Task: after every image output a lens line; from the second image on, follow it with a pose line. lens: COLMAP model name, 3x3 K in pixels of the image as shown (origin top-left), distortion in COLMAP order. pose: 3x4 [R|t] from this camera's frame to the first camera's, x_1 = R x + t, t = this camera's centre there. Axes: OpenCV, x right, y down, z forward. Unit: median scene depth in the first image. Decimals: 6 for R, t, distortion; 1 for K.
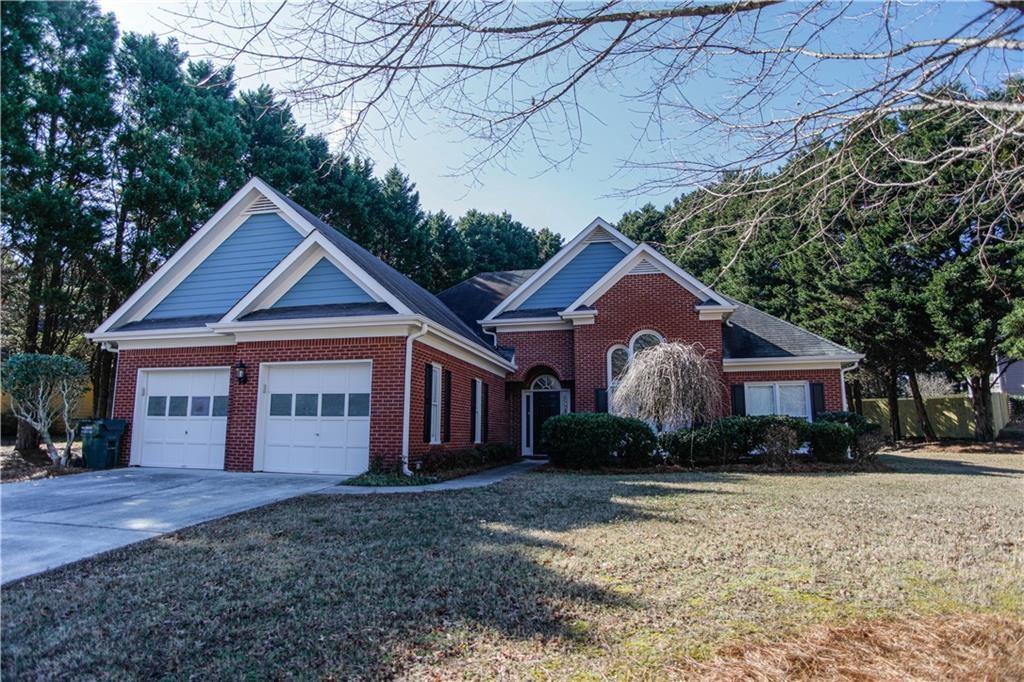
lens RADIAL K [[585.2, 0, 513.3], [0, 585.2, 342.1], [0, 0, 1]] dist [-0.110266, 0.060217]
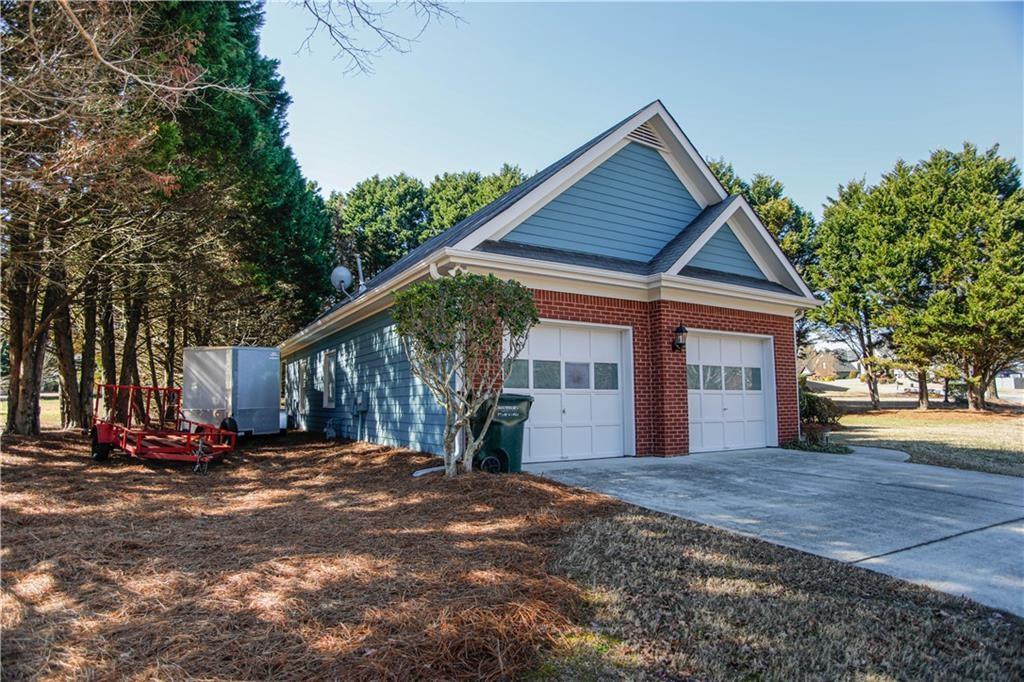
lens RADIAL K [[585.2, 0, 513.3], [0, 585.2, 342.1], [0, 0, 1]] dist [-0.110266, 0.060217]
pose [[0.717102, 0.069481, 0.693497, -1.147985], [-0.106254, 0.994286, 0.010254, 0.071210], [-0.688822, -0.081040, 0.720387, 0.516435]]
